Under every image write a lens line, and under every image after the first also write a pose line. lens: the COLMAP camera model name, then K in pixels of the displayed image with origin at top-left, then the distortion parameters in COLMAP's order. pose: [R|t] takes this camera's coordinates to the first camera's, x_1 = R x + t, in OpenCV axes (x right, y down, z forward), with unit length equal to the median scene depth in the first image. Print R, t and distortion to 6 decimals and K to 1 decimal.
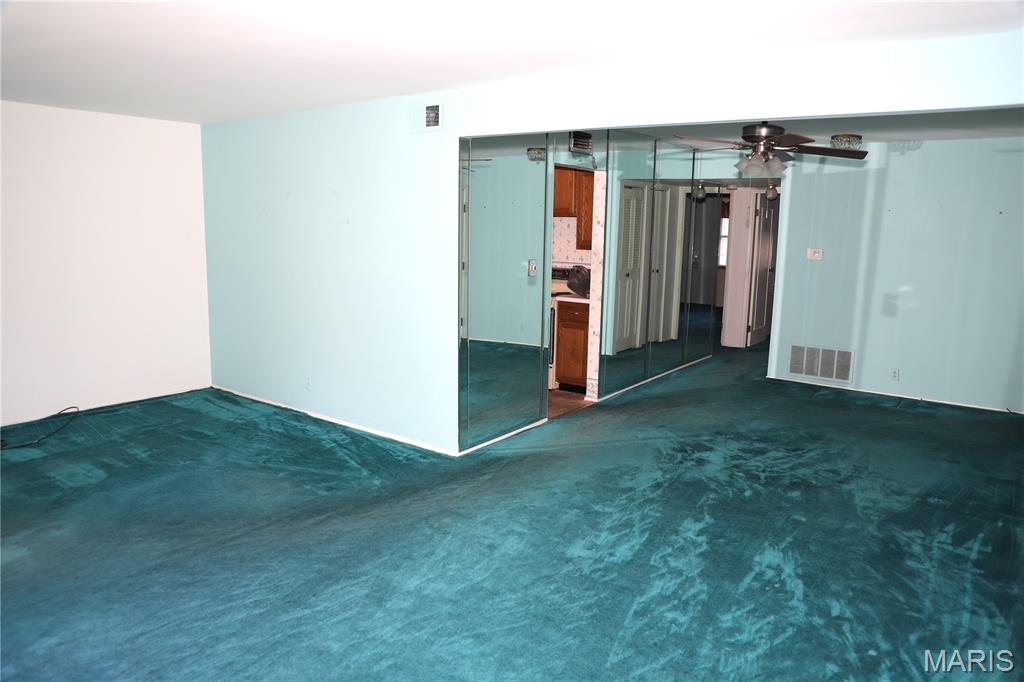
lens RADIAL K [[718.5, 0, 512.0], [0, 718.5, 341.0], [0, 0, 1]] dist [-0.114973, 0.085109]
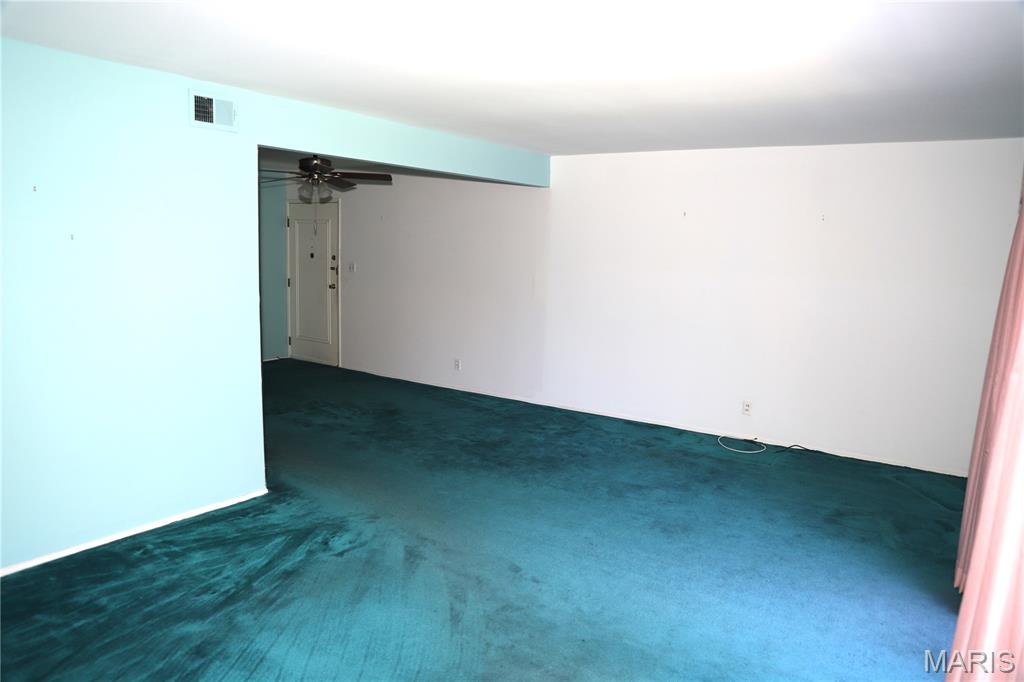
lens RADIAL K [[718.5, 0, 512.0], [0, 718.5, 341.0], [0, 0, 1]] dist [-0.114973, 0.085109]
pose [[-0.028335, -0.155525, 0.987425, -0.965249], [0.141759, 0.977213, 0.157984, -0.127992], [-0.989496, 0.144453, -0.005643, 0.676239]]
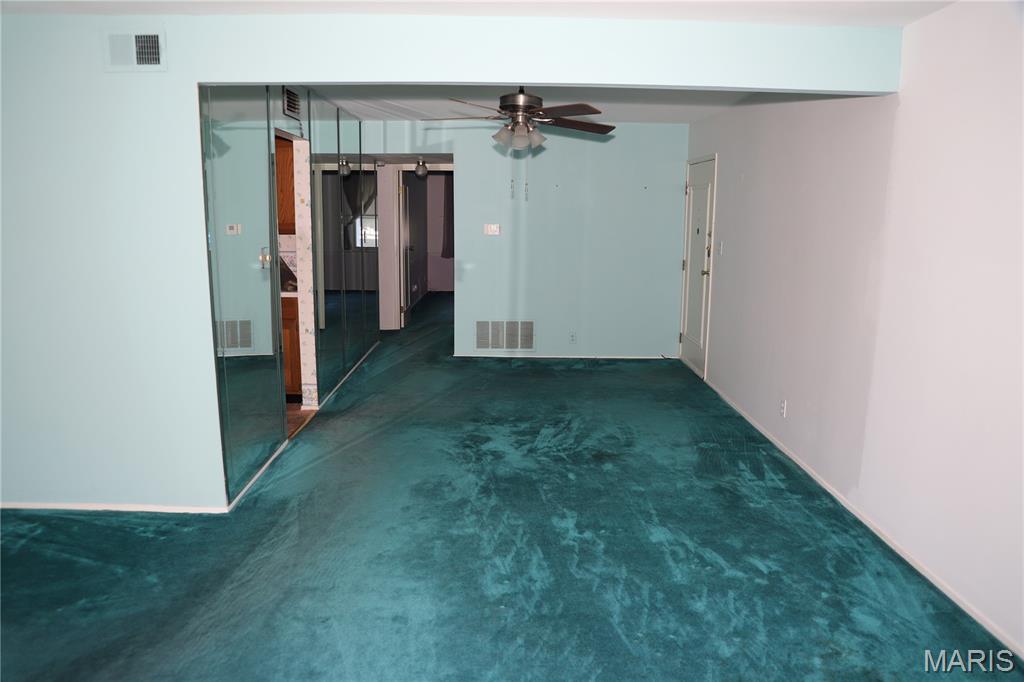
lens RADIAL K [[718.5, 0, 512.0], [0, 718.5, 341.0], [0, 0, 1]] dist [-0.114973, 0.085109]
pose [[0.802937, -0.118576, 0.584151, -0.249907], [0.105104, 0.992823, 0.057063, -0.029104], [-0.586724, 0.015579, 0.809637, 0.224332]]
